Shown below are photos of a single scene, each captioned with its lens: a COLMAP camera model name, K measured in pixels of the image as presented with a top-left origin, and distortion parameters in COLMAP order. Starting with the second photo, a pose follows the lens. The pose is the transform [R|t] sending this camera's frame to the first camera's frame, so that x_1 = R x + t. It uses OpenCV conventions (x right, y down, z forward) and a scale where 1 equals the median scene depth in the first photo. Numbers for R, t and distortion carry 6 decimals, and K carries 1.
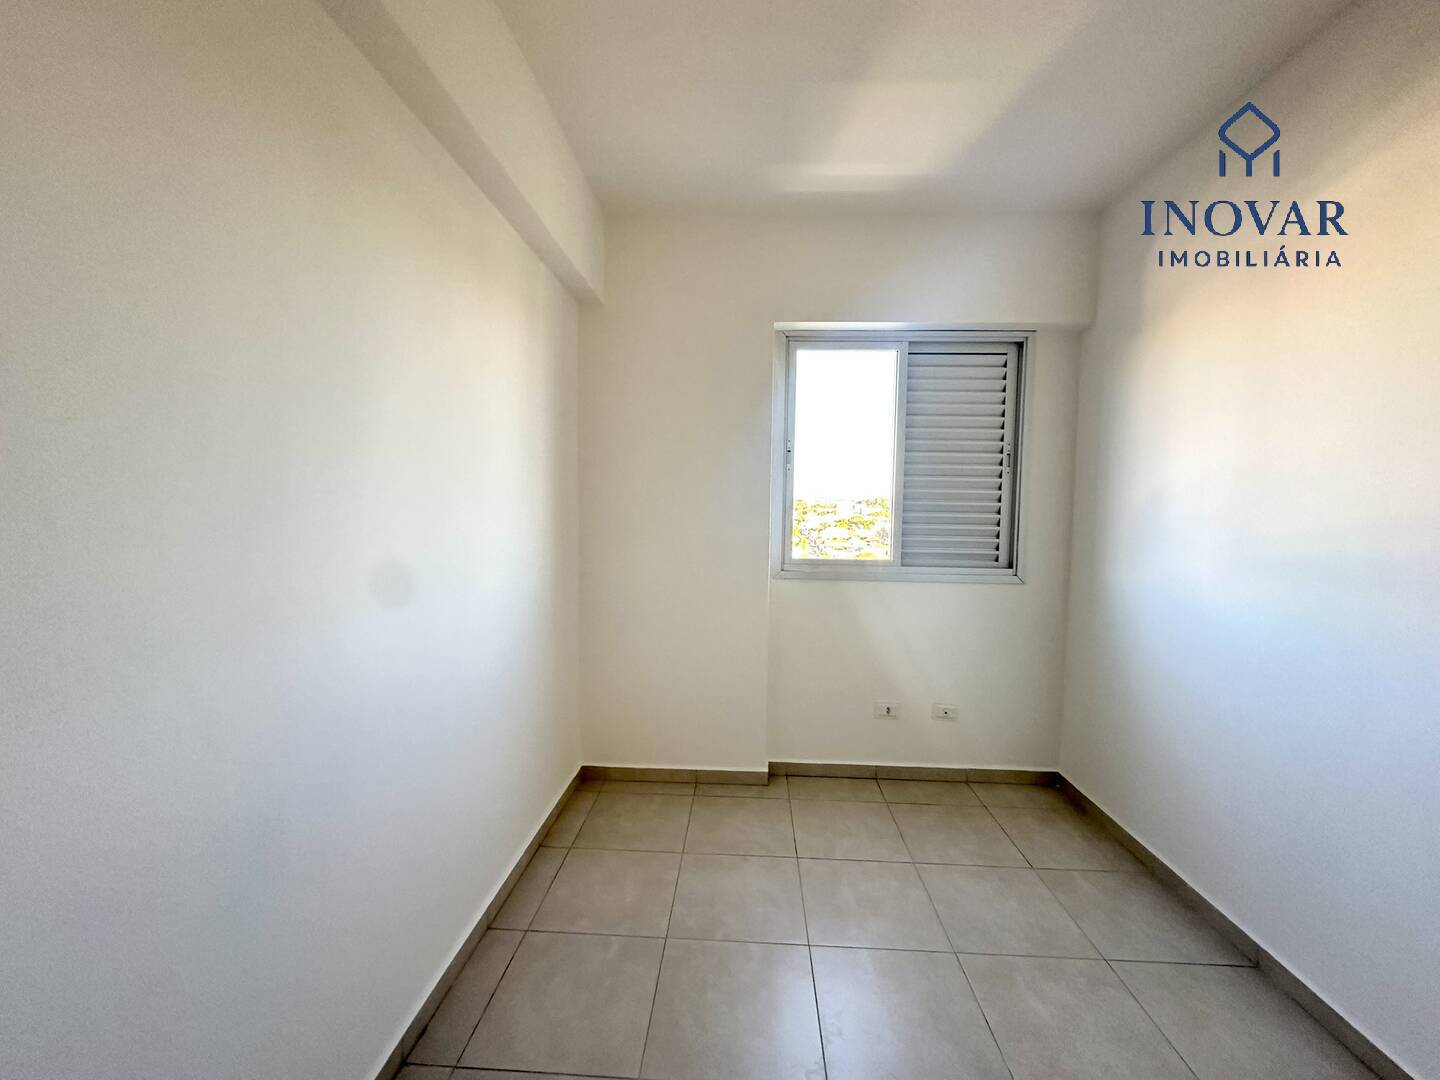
lens RADIAL K [[578.3, 0, 718.0], [0, 578.3, 536.8], [0, 0, 1]] dist [-0.000995, 0.000062]
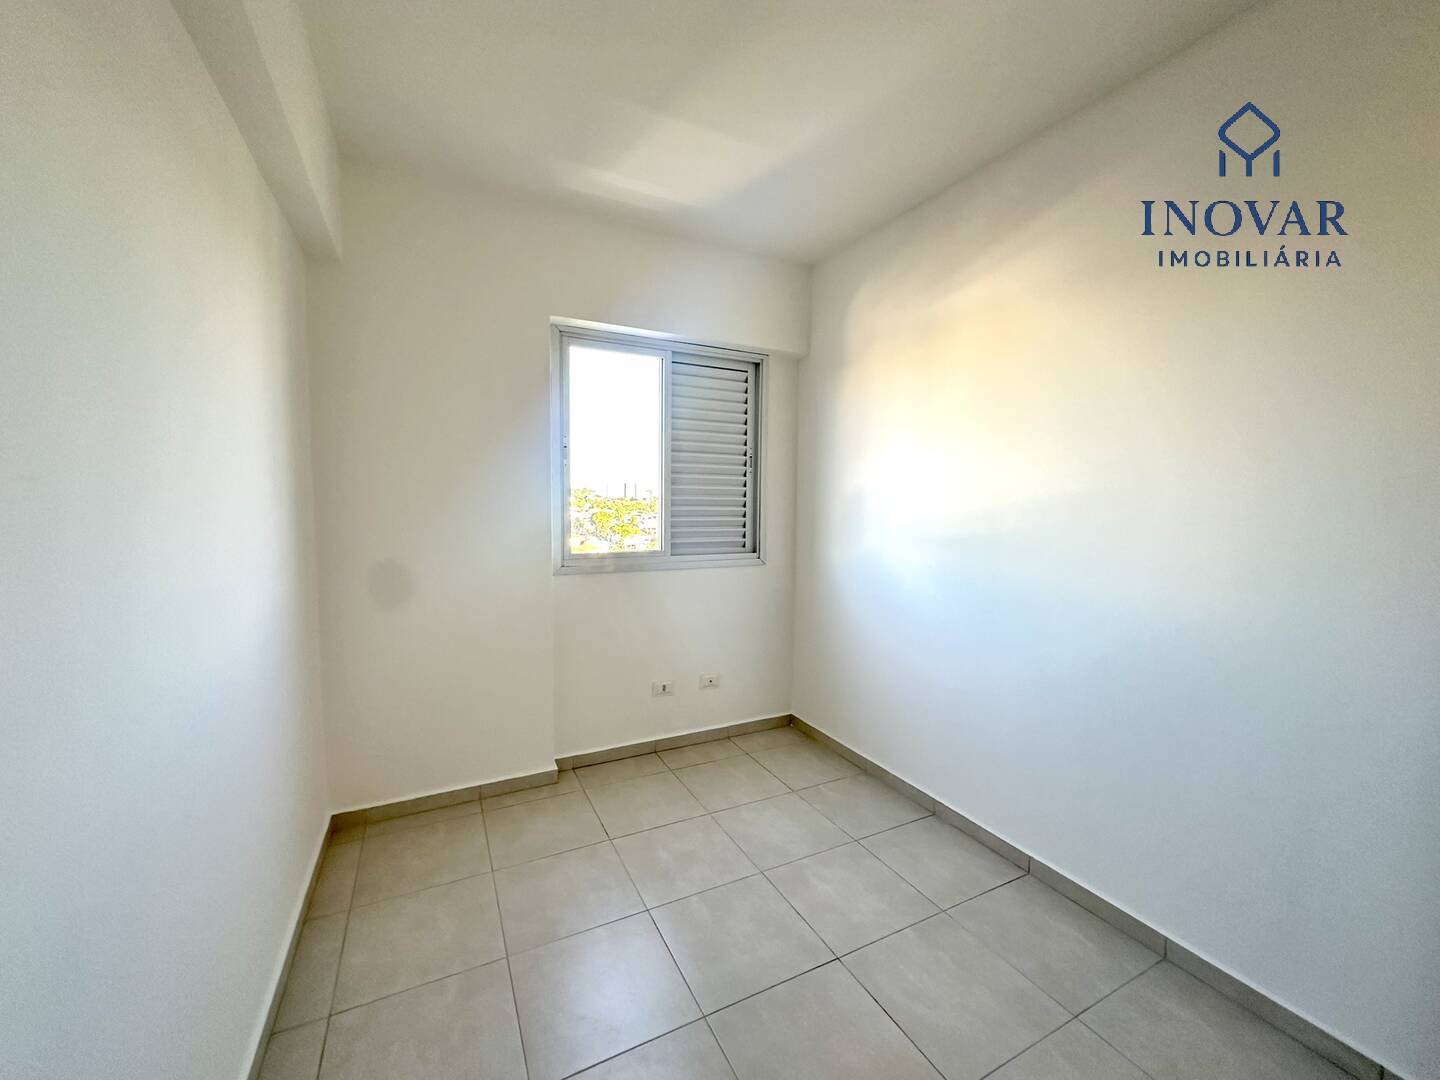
lens RADIAL K [[578.3, 0, 719.9], [0, 578.3, 539.8], [0, 0, 1]] dist [-0.000995, 0.000062]
pose [[0.865492, -0.041487, 0.499201, -0.152954], [0.032008, 0.999108, 0.027540, -0.006900], [-0.499899, -0.007857, 0.866048, 0.001024]]
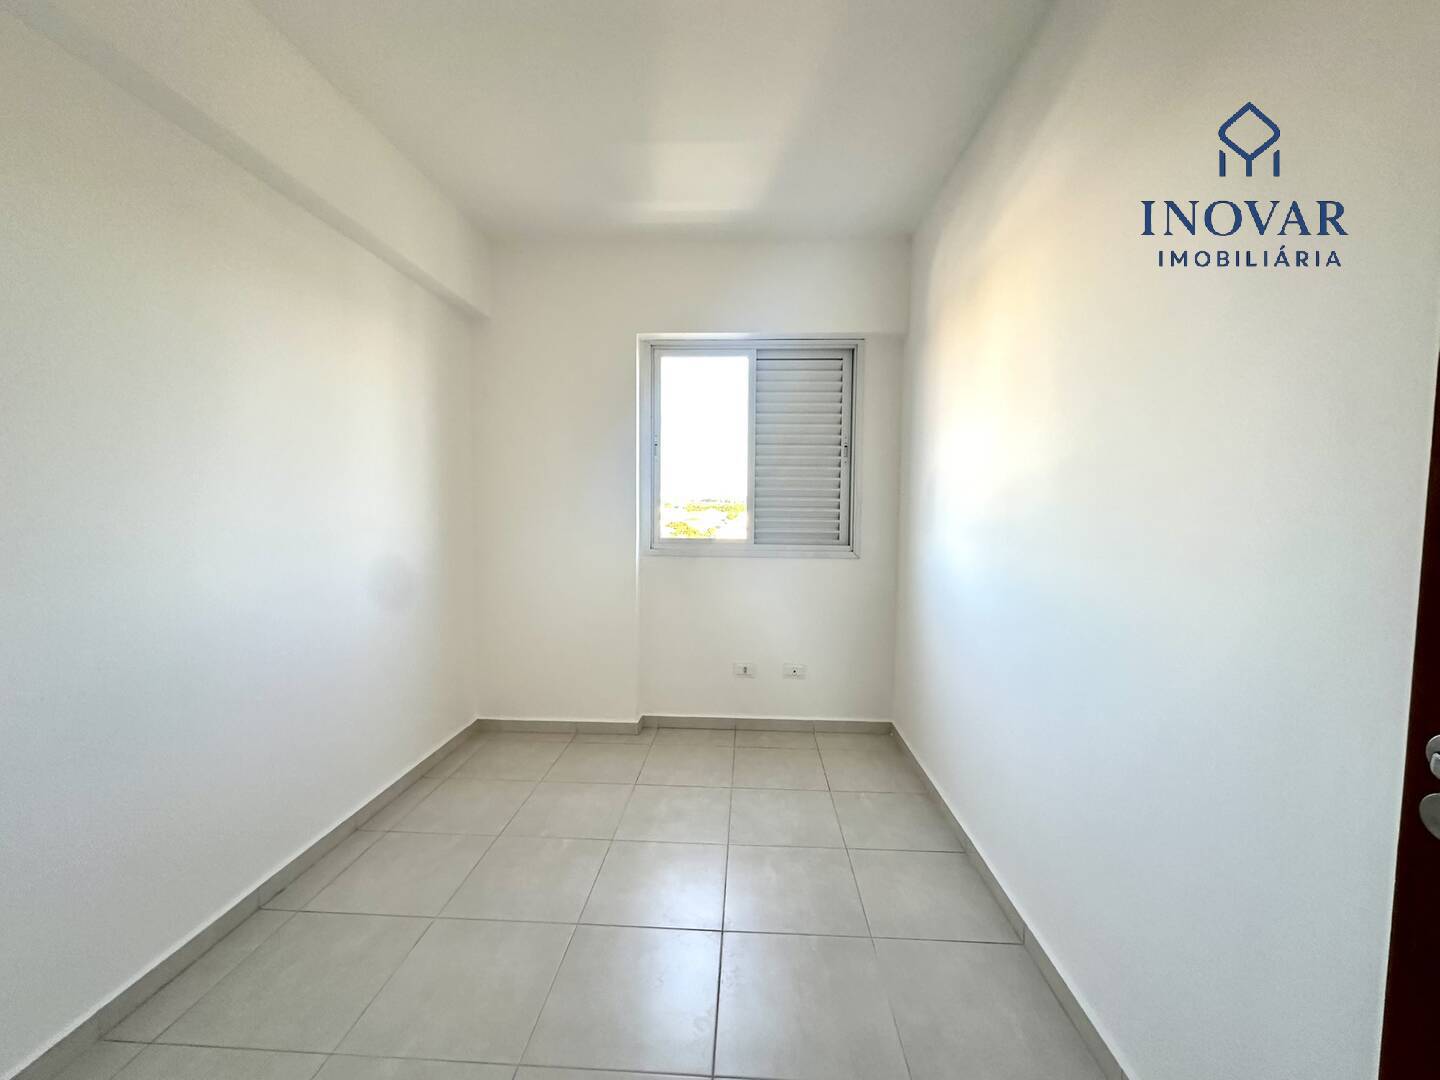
lens RADIAL K [[578.3, 0, 719.3], [0, 578.3, 541.3], [0, 0, 1]] dist [-0.000995, 0.000062]
pose [[0.999978, -0.006200, -0.002268, 0.253643], [0.006202, 0.999981, 0.000677, 0.044398], [0.002264, -0.000691, 0.999997, -0.152312]]
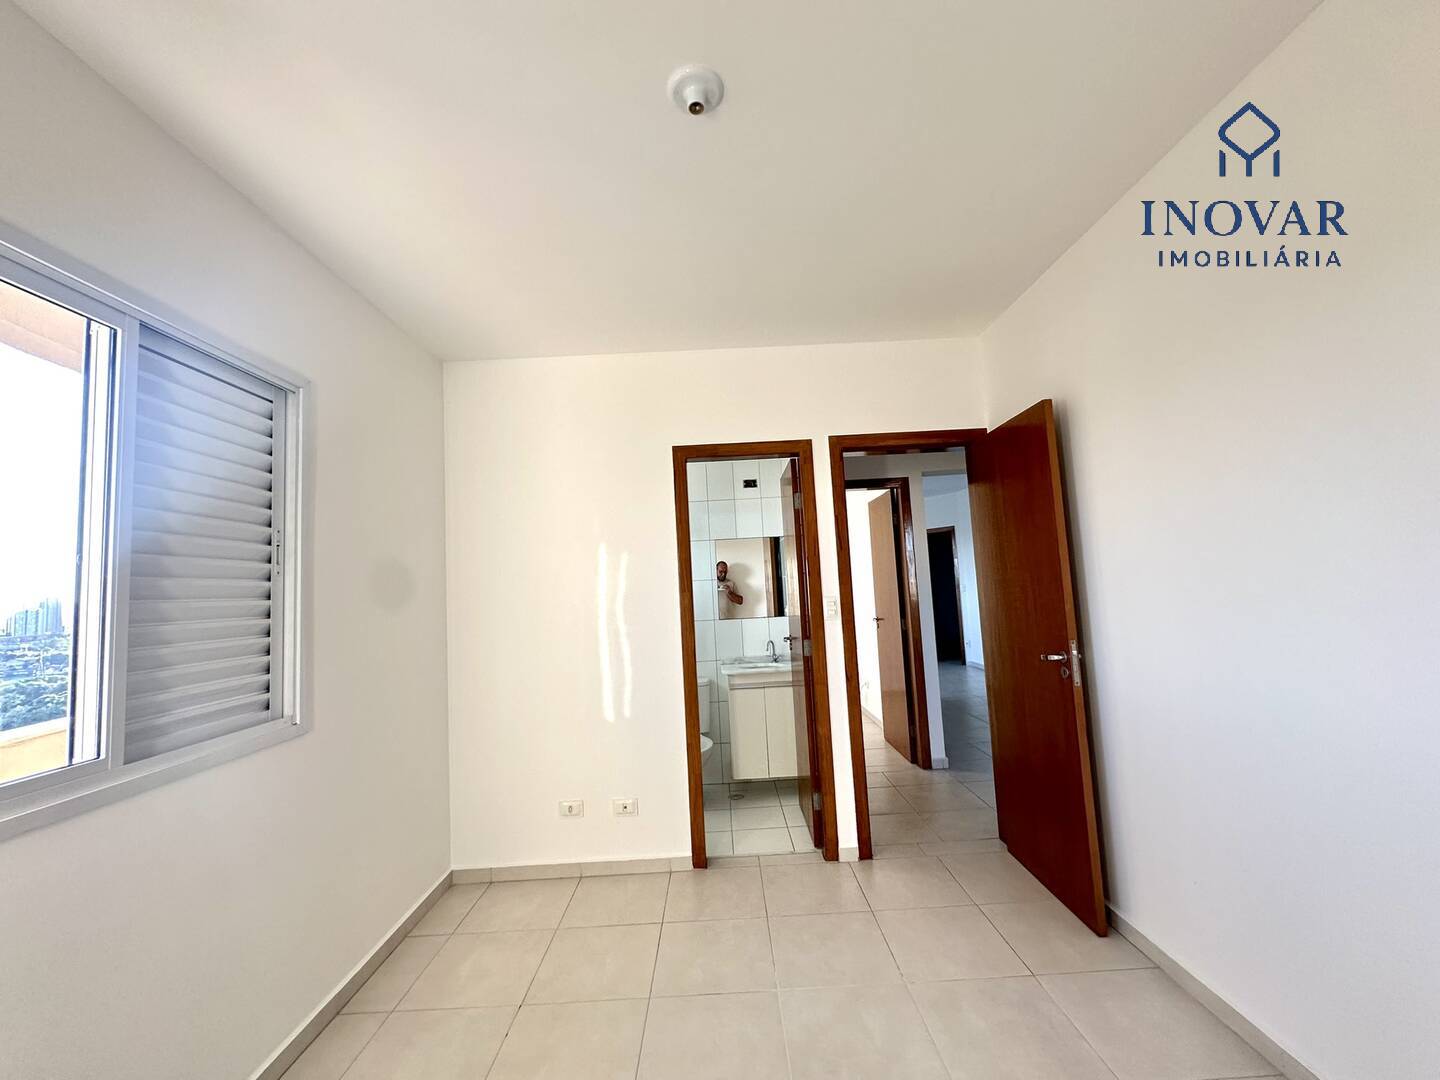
lens RADIAL K [[578.3, 0, 727.1], [0, 578.3, 540.7], [0, 0, 1]] dist [-0.000995, 0.000062]
pose [[-0.060467, 0.071696, 0.995592, -0.208465], [0.129850, 0.989507, -0.063371, -0.037514], [-0.989688, 0.125446, -0.069142, 0.524571]]
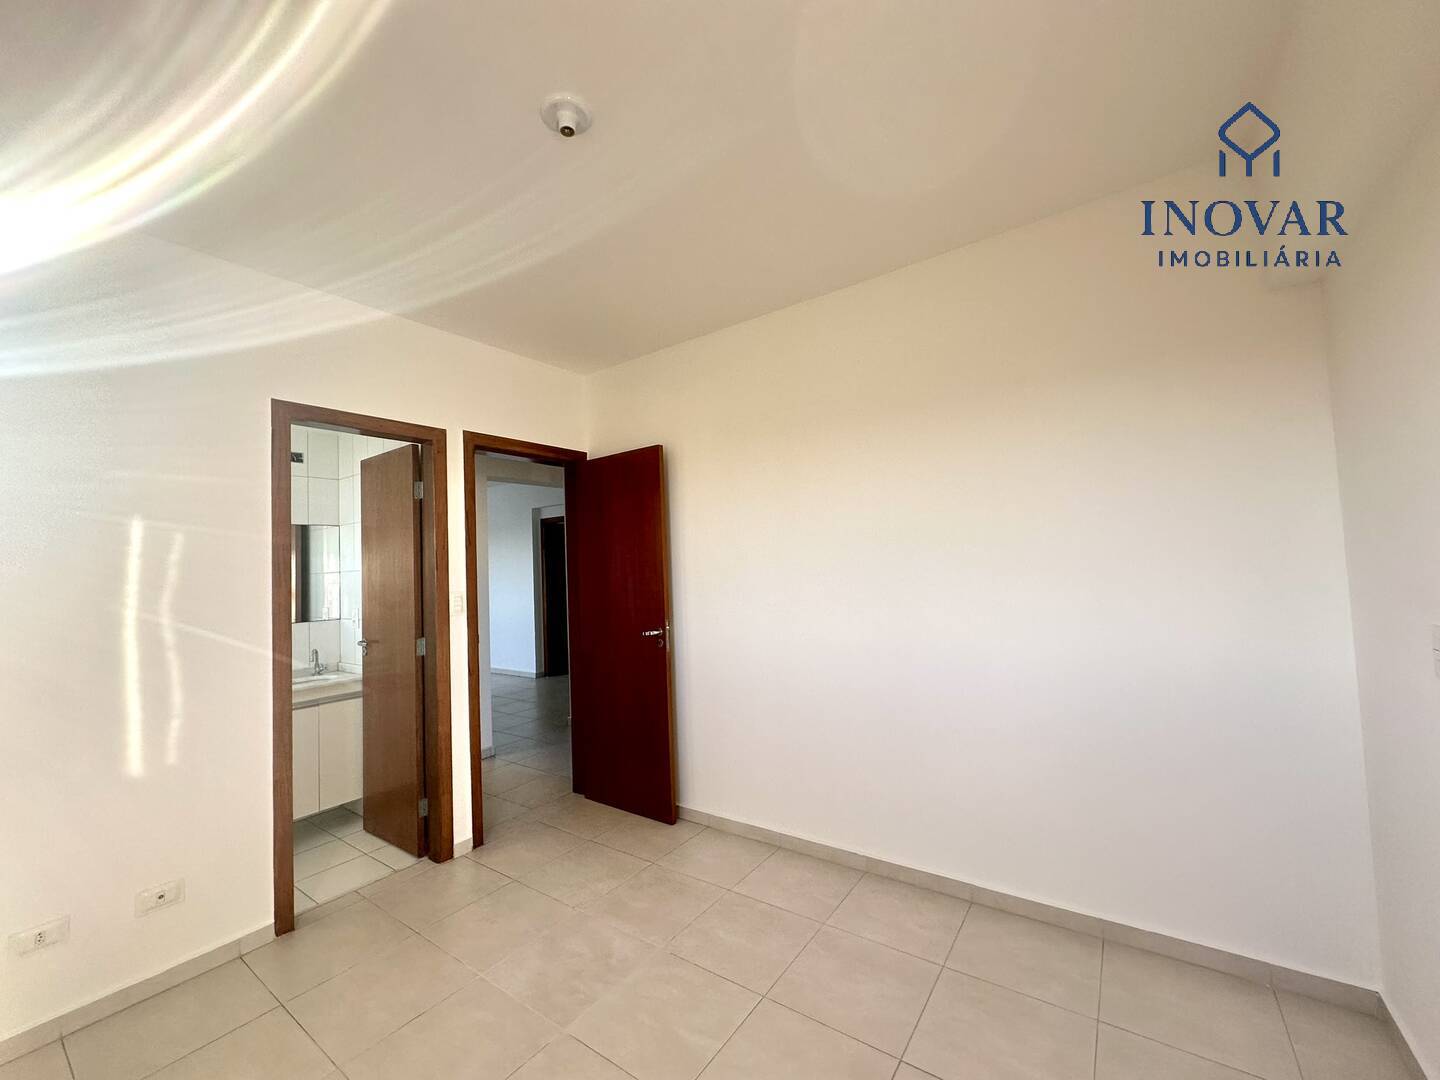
lens RADIAL K [[578.3, 0, 724.7], [0, 578.3, 540.8], [0, 0, 1]] dist [-0.000995, 0.000062]
pose [[-0.847875, 0.046444, 0.528158, -0.124405], [0.071205, 0.997106, 0.026627, -0.064753], [-0.525393, 0.060184, -0.848728, 0.912945]]
